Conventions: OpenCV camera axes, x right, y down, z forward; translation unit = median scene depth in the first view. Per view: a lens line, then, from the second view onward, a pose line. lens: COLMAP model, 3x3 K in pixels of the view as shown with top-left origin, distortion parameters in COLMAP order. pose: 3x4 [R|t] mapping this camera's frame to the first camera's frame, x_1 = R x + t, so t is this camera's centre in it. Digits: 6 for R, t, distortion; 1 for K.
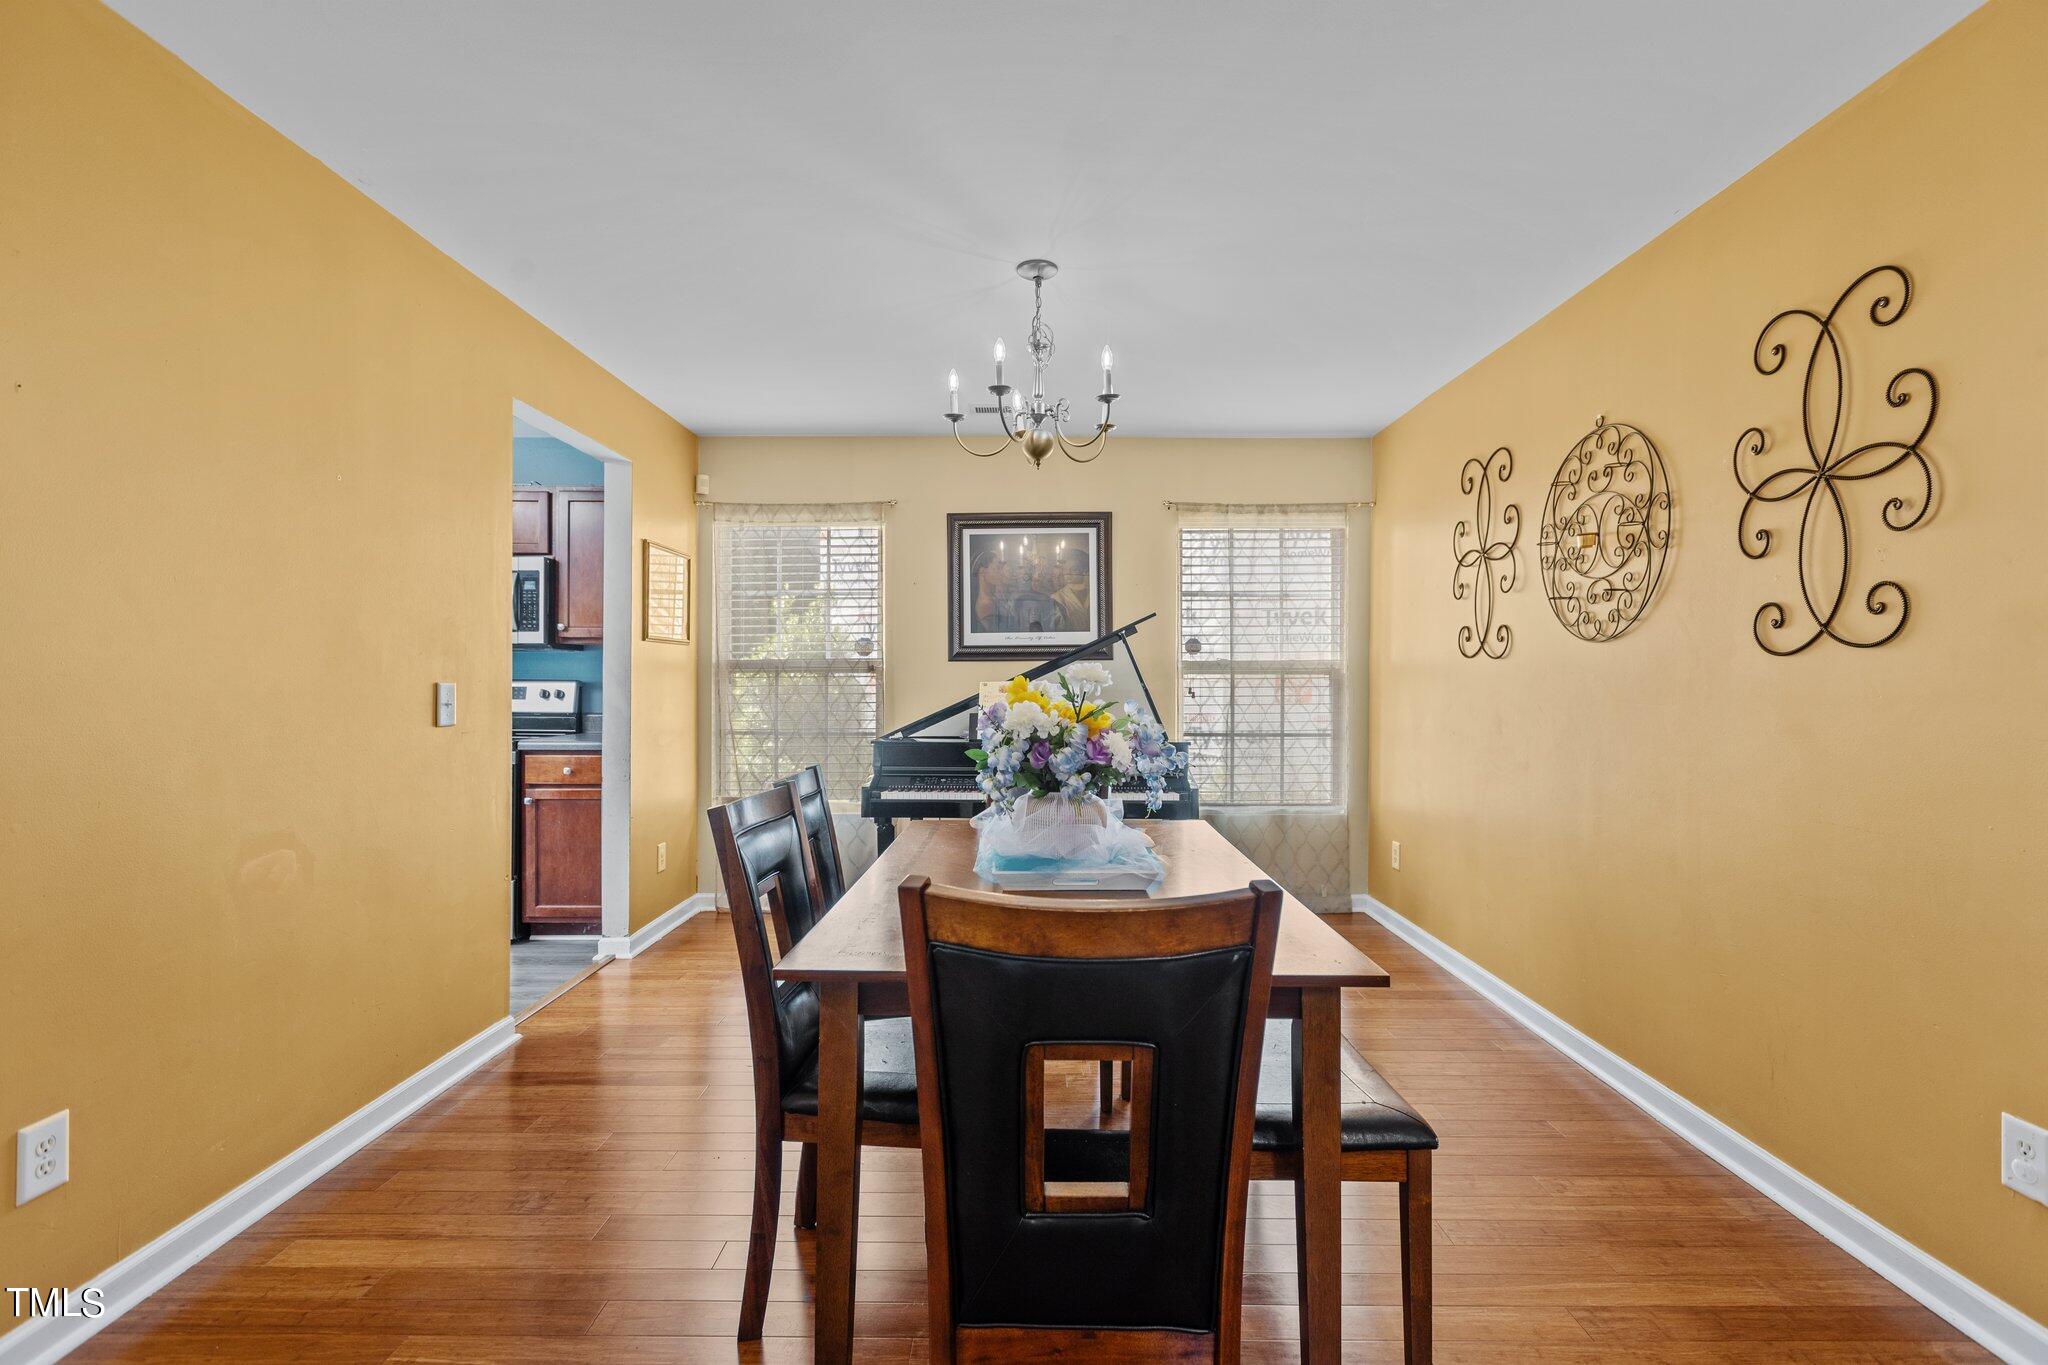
lens RADIAL K [[950.6, 0, 1022.0], [0, 950.6, 680.5], [0, 0, 1]] dist [-0.002786, -0.000872]
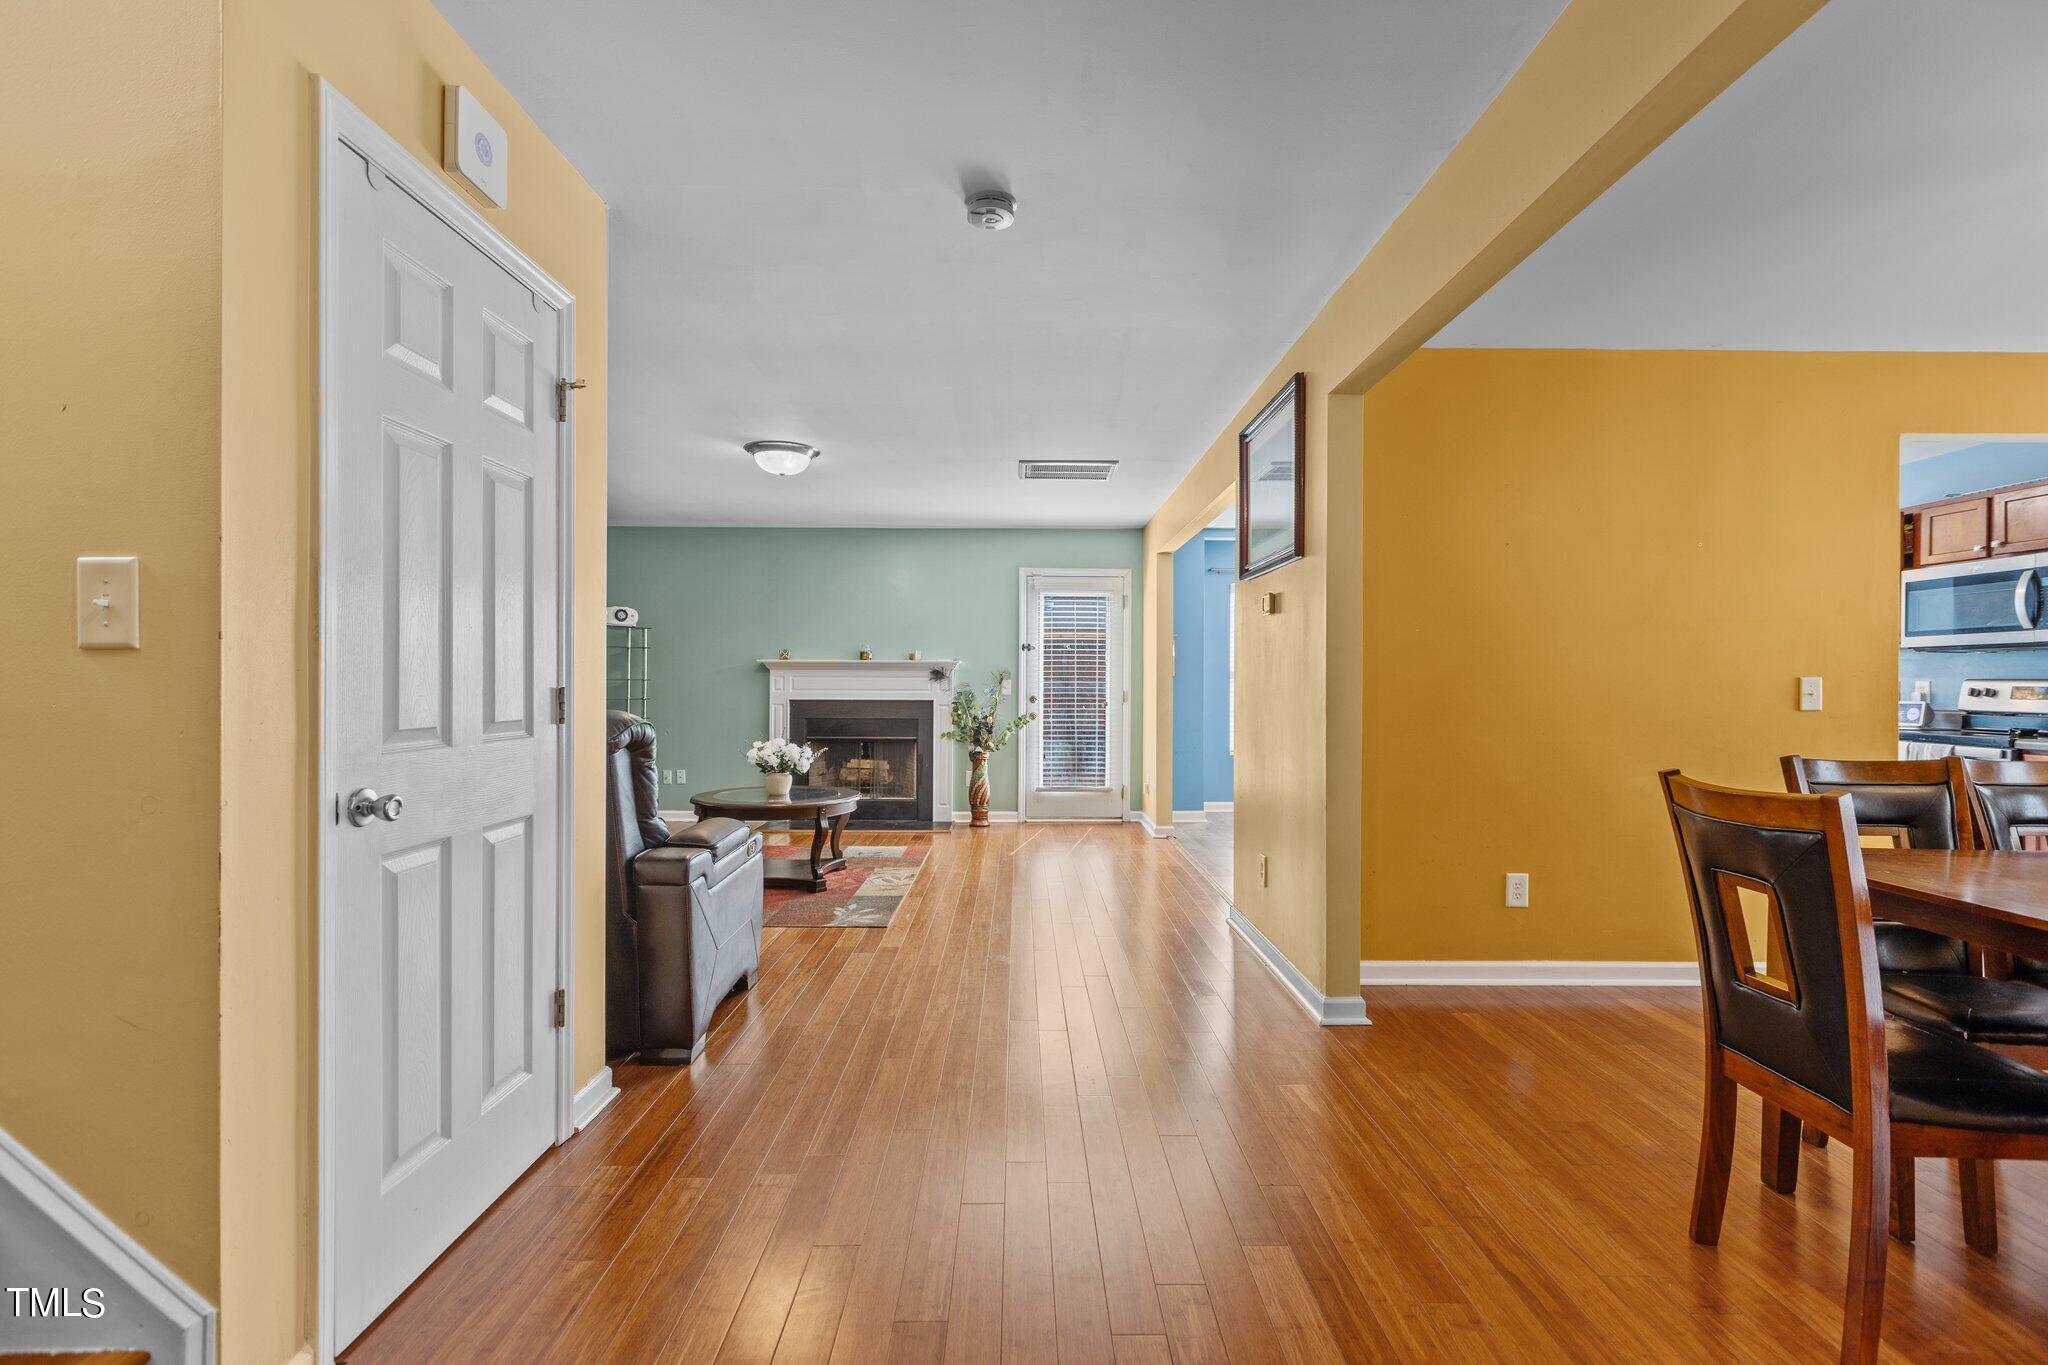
lens RADIAL K [[896.9, 0, 1040.6], [0, 896.9, 679.4], [0, 0, 1]] dist [0.007120, 0.000325]
pose [[0.020981, -0.010103, -0.999729, 0.644478], [-0.005248, 0.999934, -0.010215, 0.023843], [0.999766, 0.005461, 0.020927, -0.097839]]
